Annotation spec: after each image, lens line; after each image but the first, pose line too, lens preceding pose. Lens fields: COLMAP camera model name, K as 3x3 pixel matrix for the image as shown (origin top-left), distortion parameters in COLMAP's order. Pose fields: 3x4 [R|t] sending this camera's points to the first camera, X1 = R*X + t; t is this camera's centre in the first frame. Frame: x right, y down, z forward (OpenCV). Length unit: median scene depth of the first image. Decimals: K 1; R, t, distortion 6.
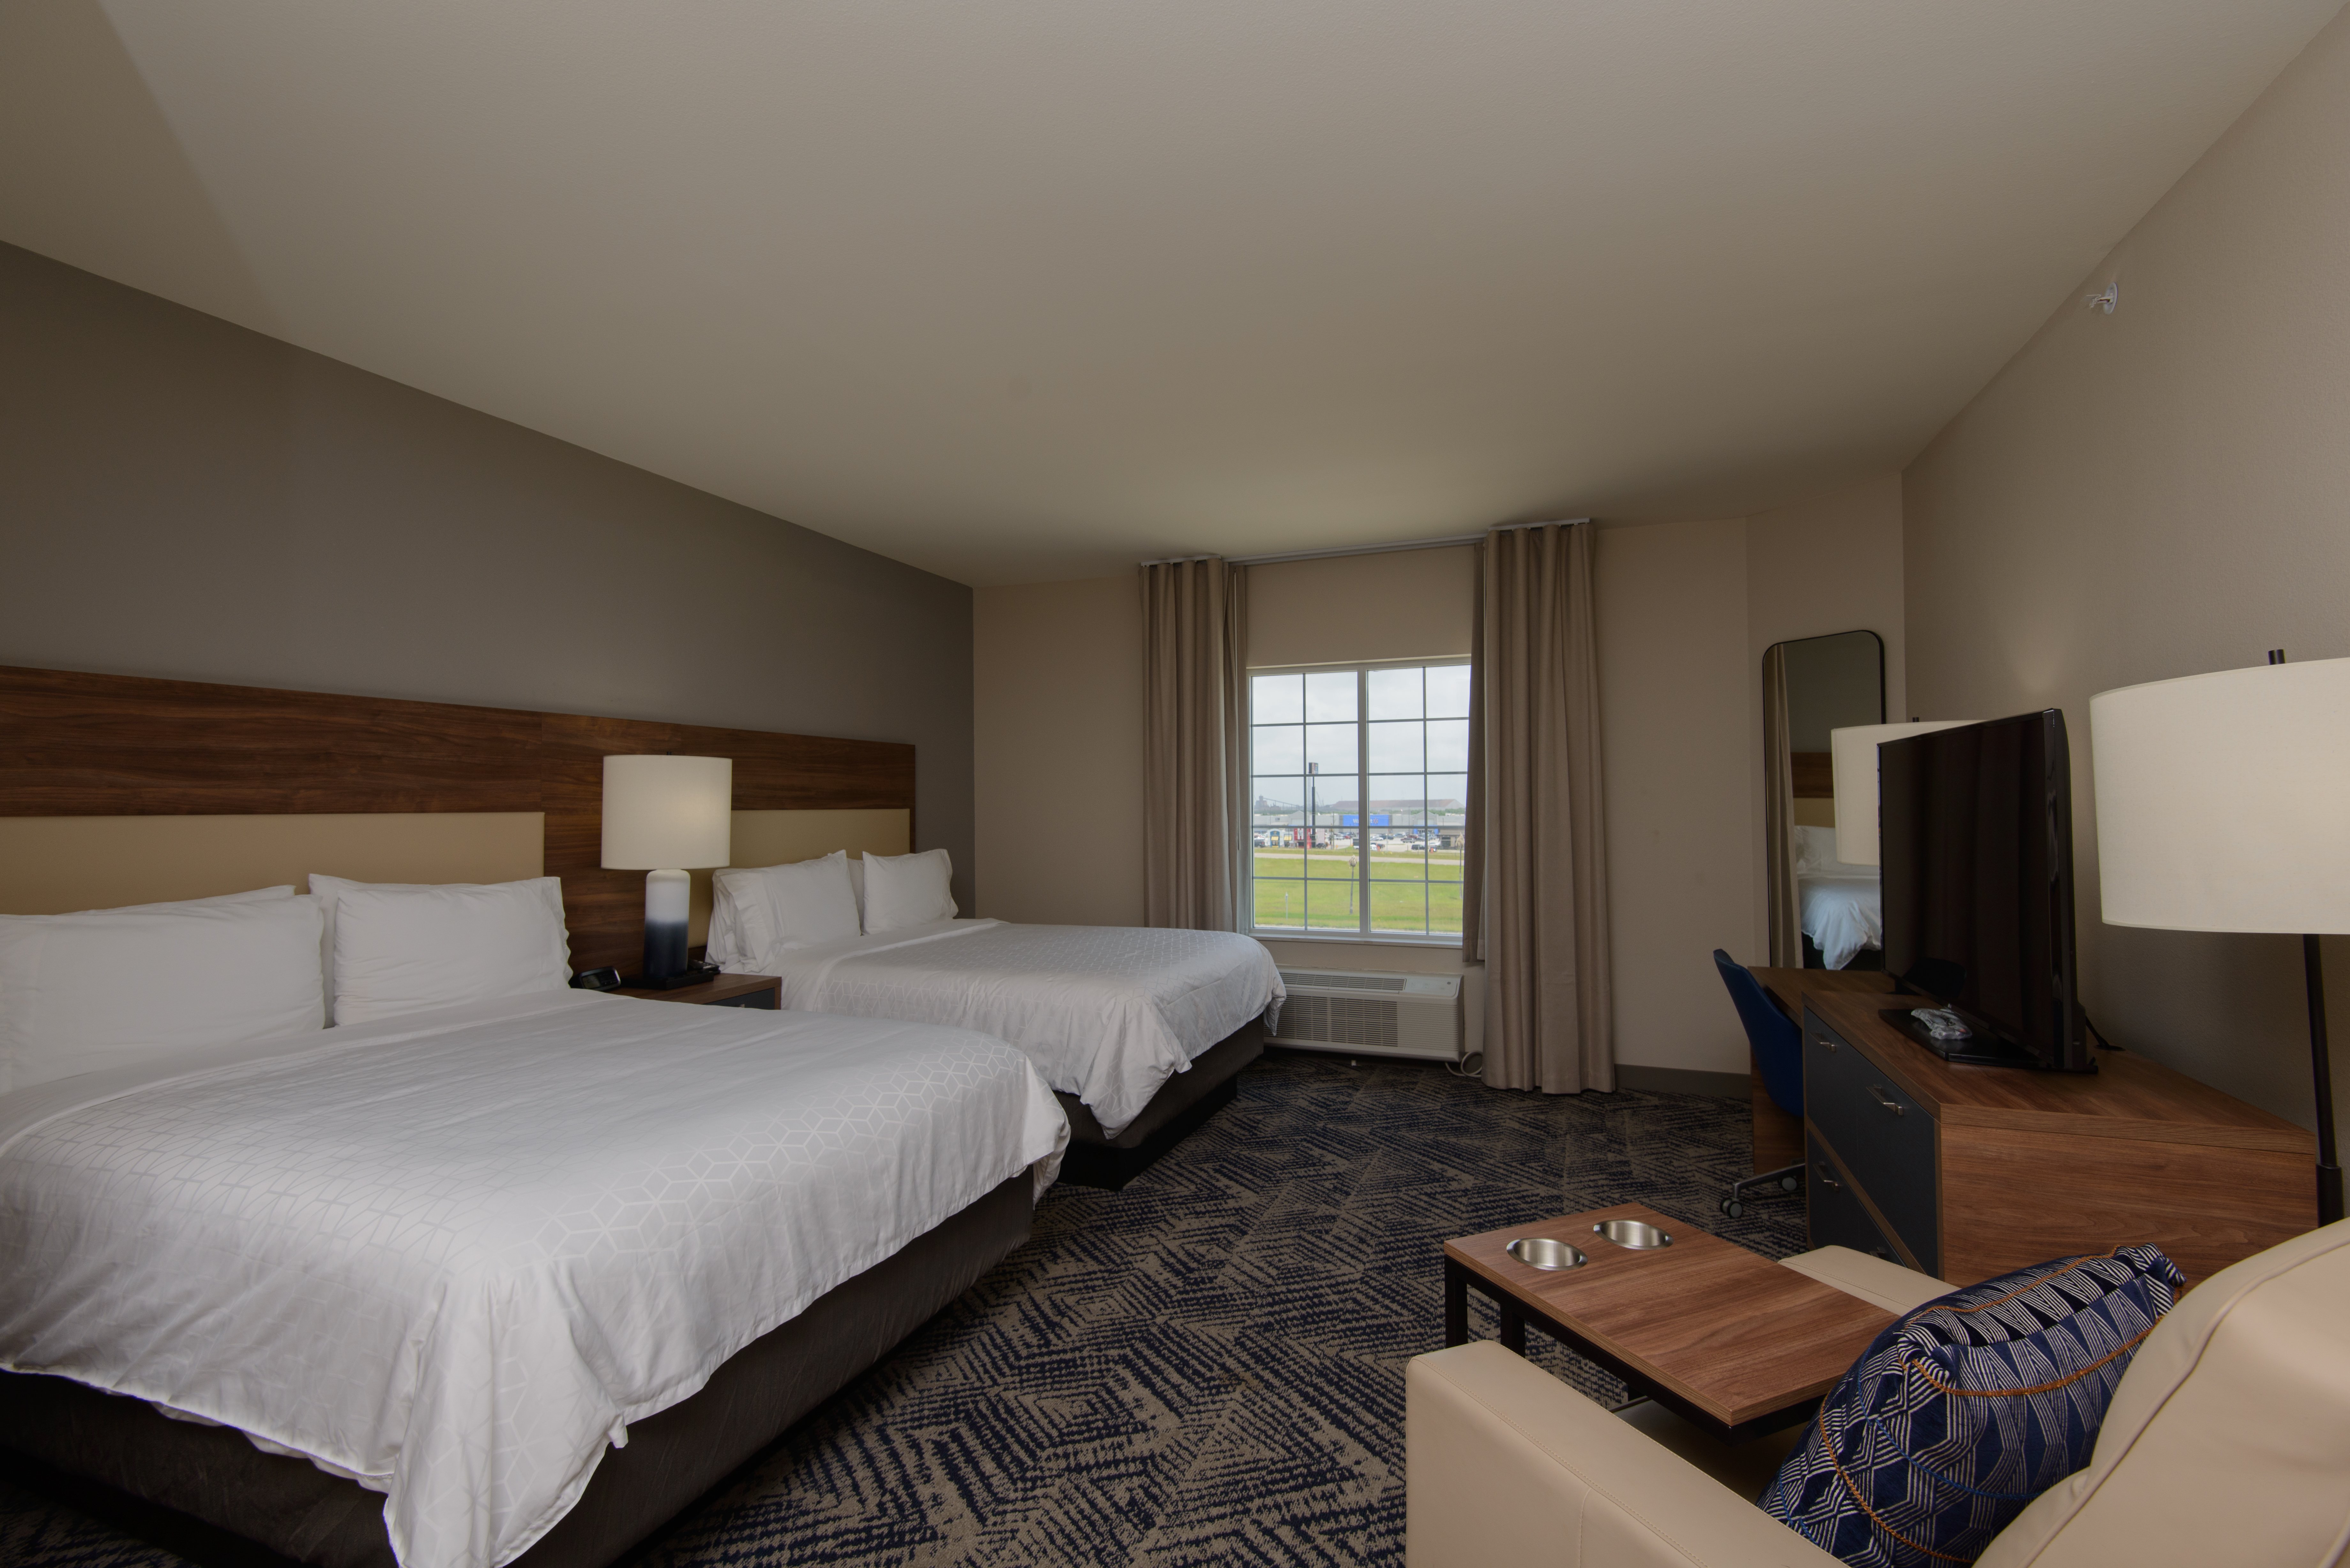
lens RADIAL K [[1043.1, 0, 1175.0], [0, 1043.1, 784.0], [0, 0, 1]] dist [0.036355, -0.016318]
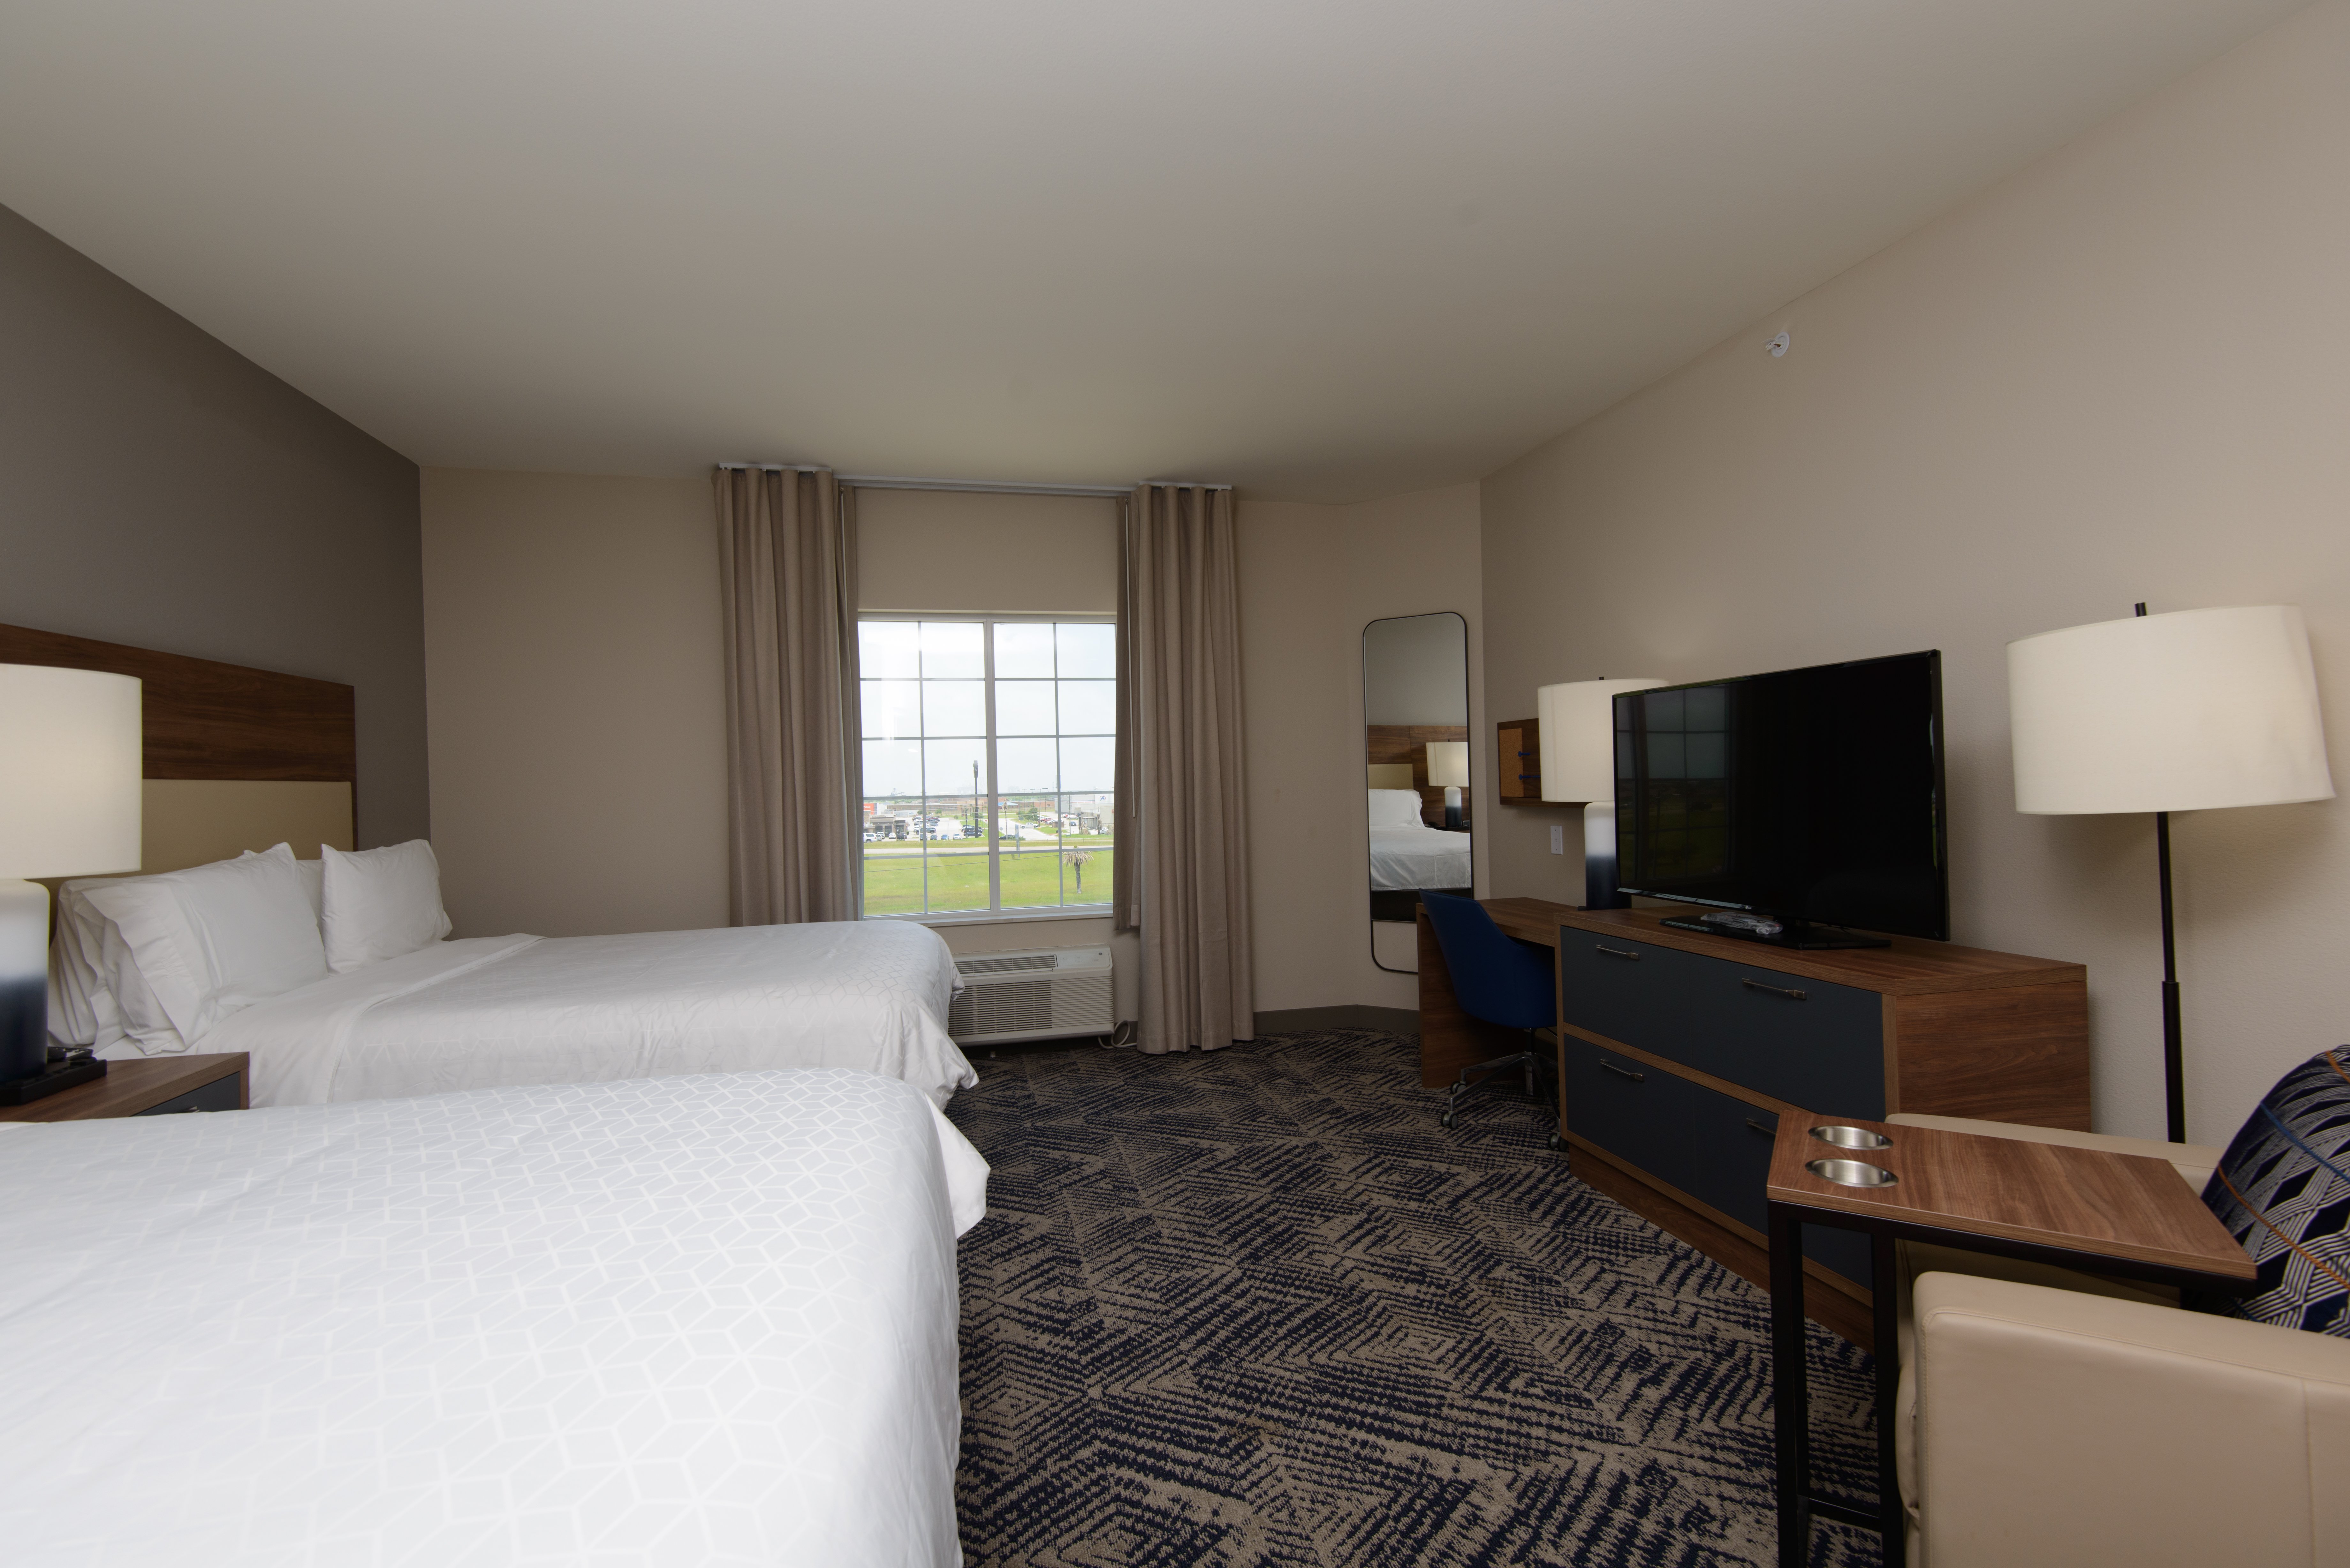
lens RADIAL K [[1051.5, 0, 1175.0], [0, 1051.5, 784.0], [0, 0, 1]] dist [0.050452, -0.033459]
pose [[0.832794, -0.015346, 0.553370, -0.291221], [0.008017, 0.999845, 0.015662, 0.027511], [-0.553525, -0.008607, 0.832788, 0.218671]]
